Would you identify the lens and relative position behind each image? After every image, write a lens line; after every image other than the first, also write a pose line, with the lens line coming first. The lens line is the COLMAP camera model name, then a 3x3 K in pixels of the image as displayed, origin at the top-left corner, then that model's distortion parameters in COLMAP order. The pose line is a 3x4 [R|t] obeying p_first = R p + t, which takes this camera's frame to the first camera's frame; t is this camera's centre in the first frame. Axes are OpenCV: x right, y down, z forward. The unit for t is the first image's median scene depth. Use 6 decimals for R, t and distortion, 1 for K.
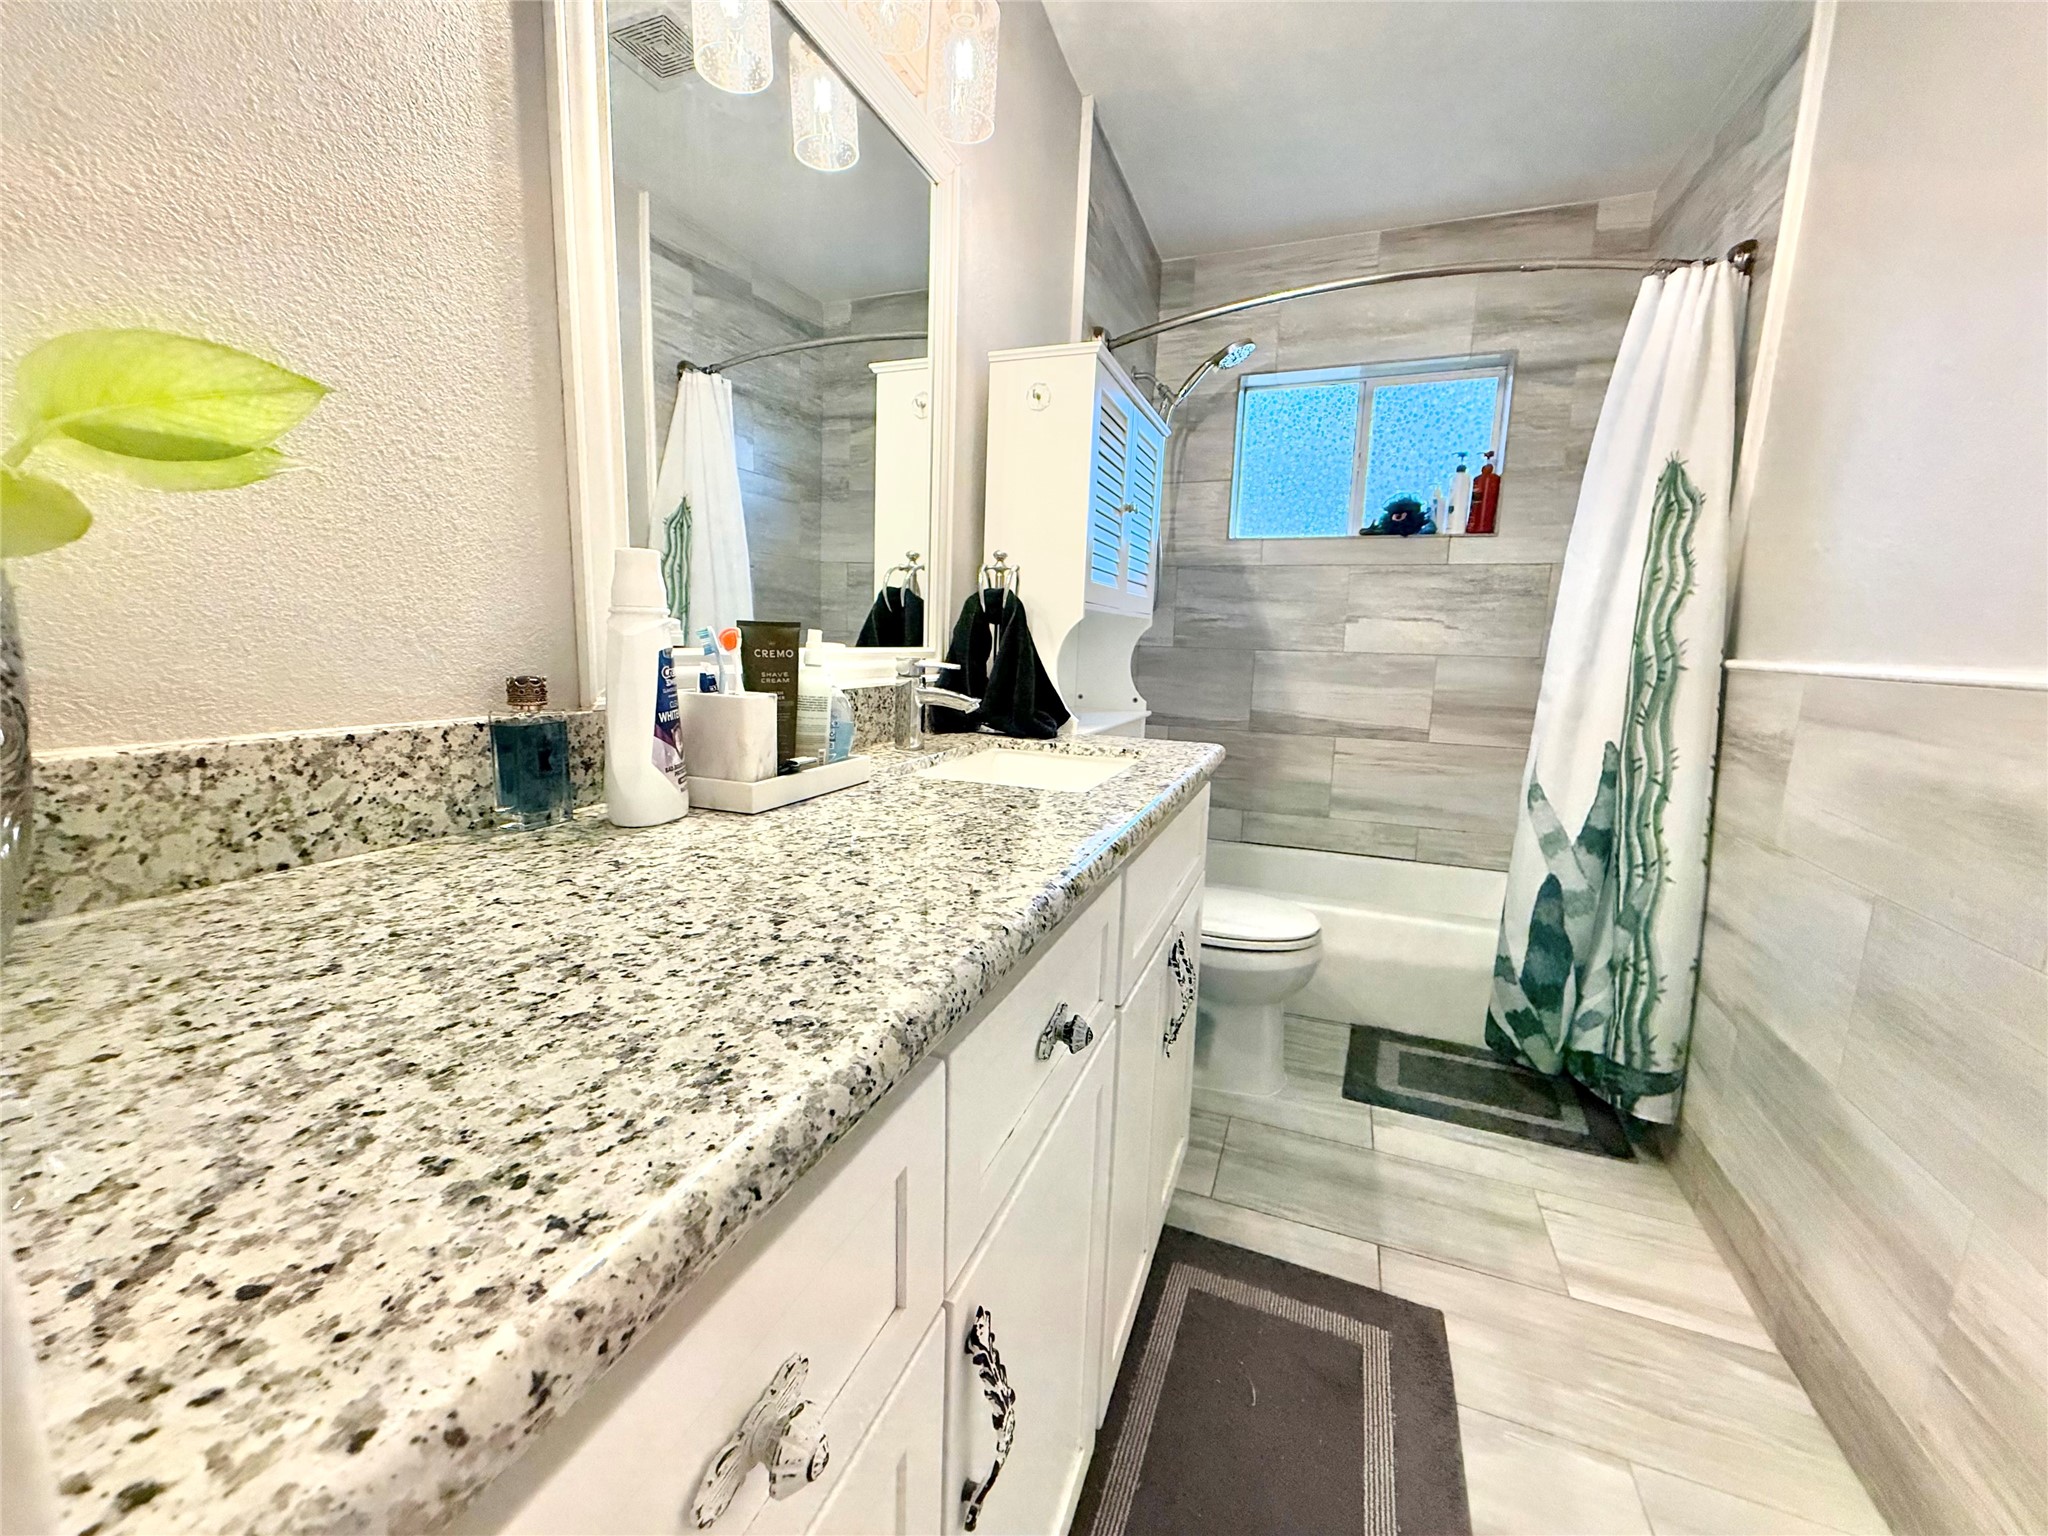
lens RADIAL K [[812.0, 0, 1027.3], [0, 812.0, 769.2], [0, 0, 1]] dist [-0.005911, 0.000122]
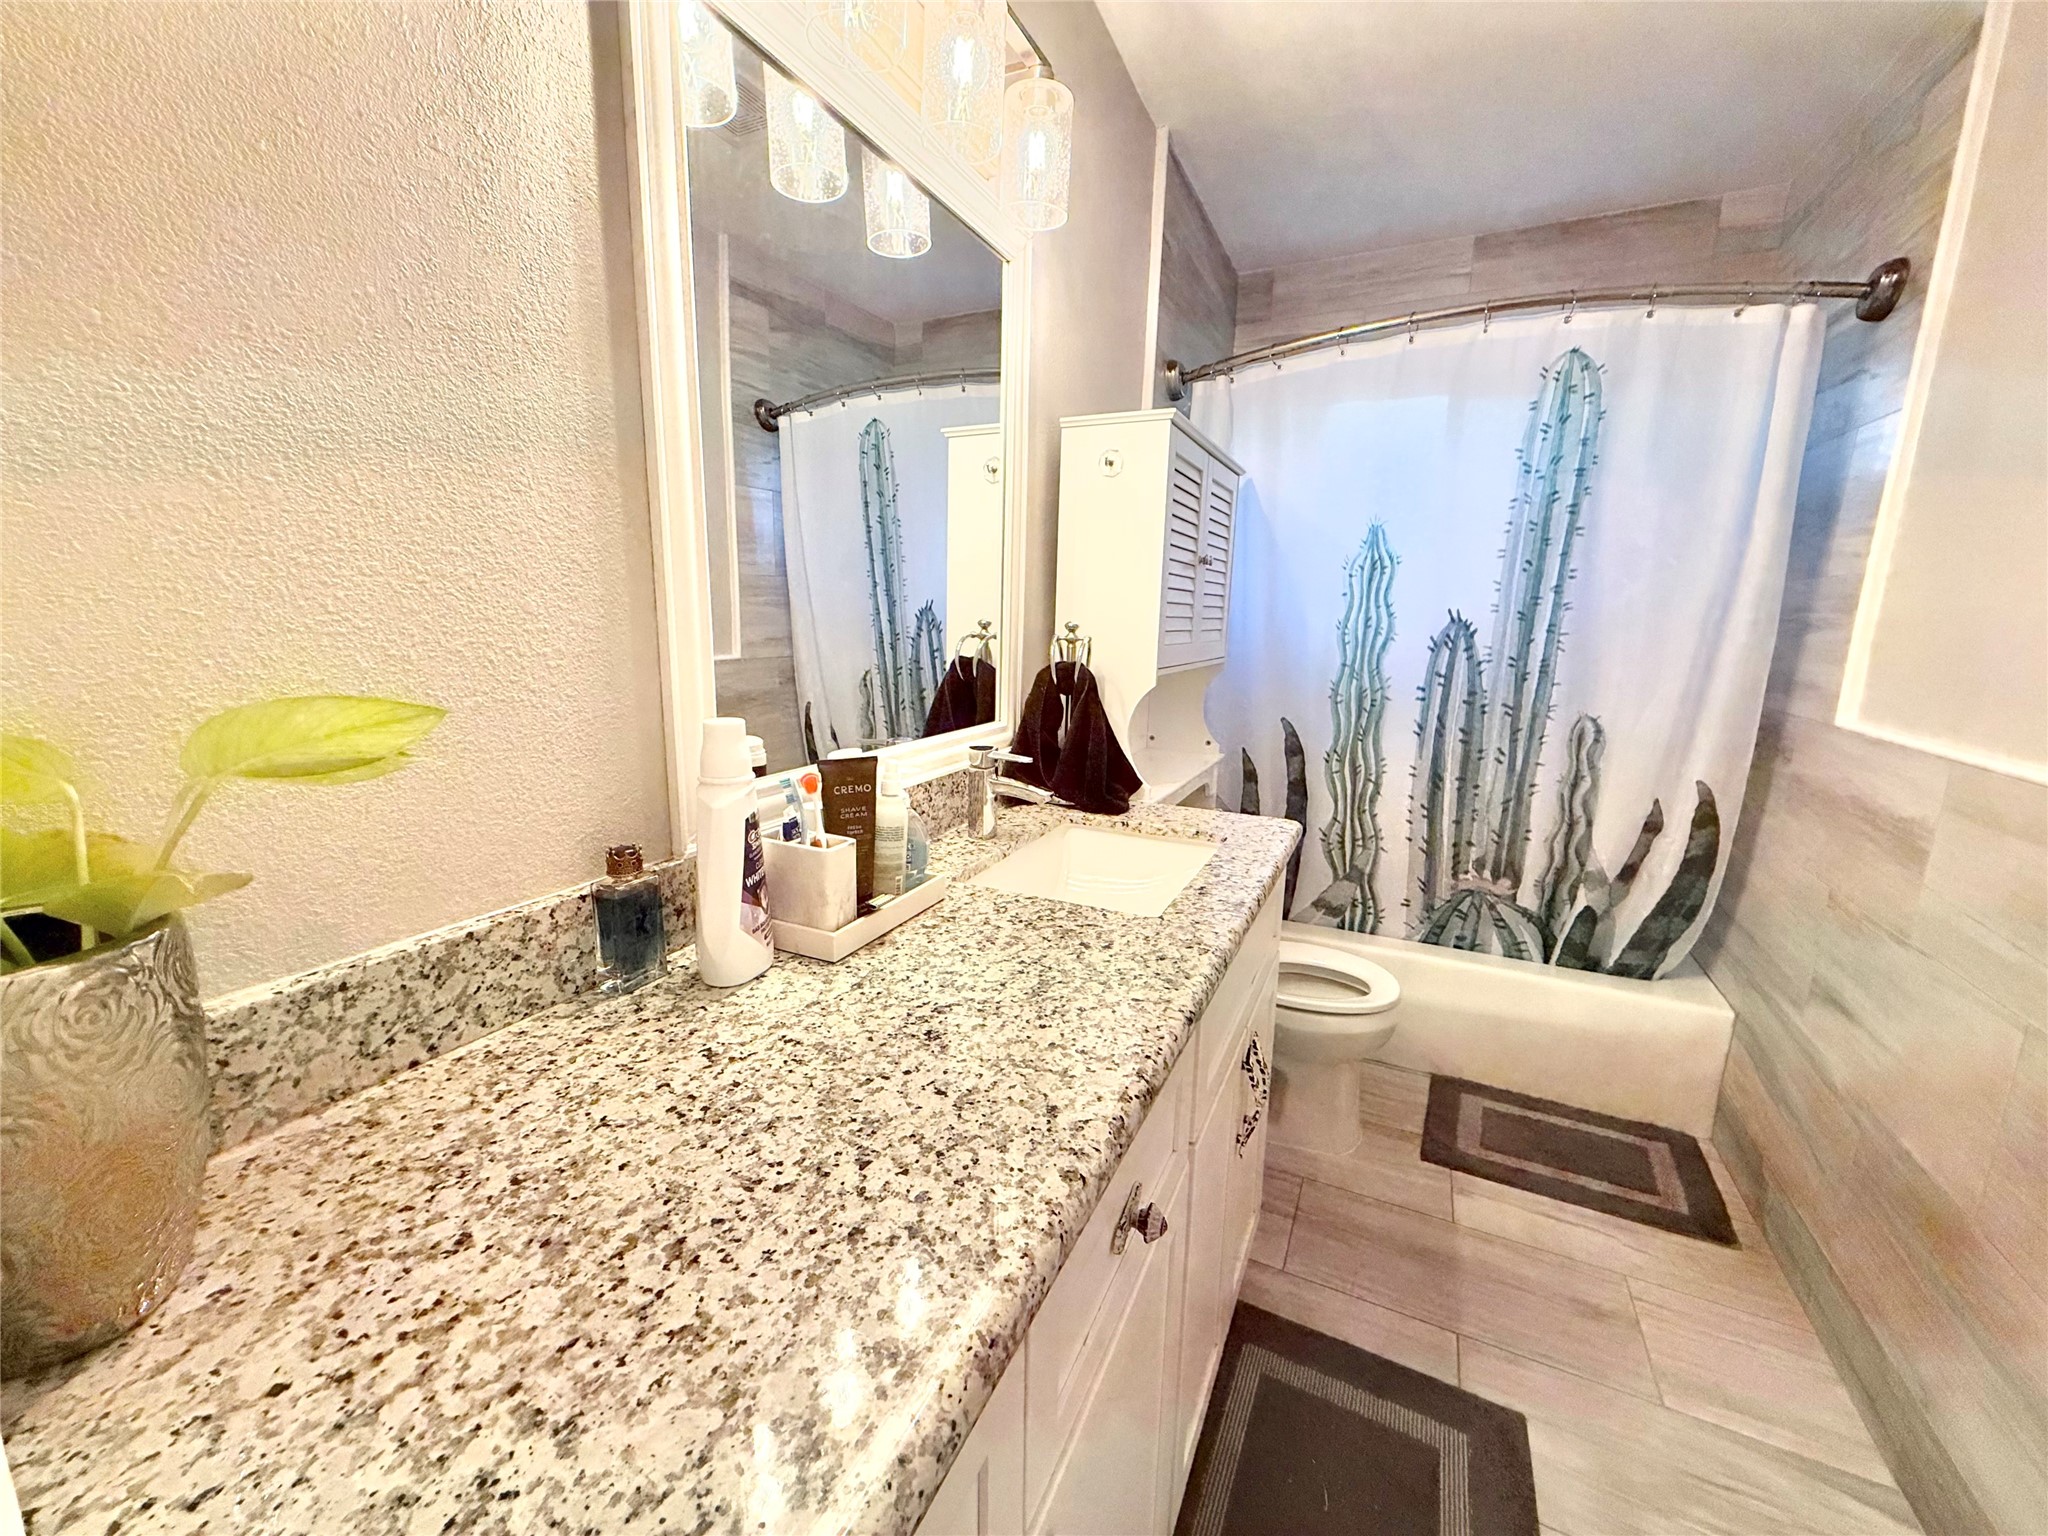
lens RADIAL K [[812.0, 0, 1026.0], [0, 812.0, 765.7], [0, 0, 1]] dist [-0.005911, 0.000122]
pose [[0.996335, 0.002172, -0.085510, -0.007851], [-0.000026, 0.999685, 0.025087, -0.231785], [0.085537, -0.024993, 0.996021, -0.001220]]
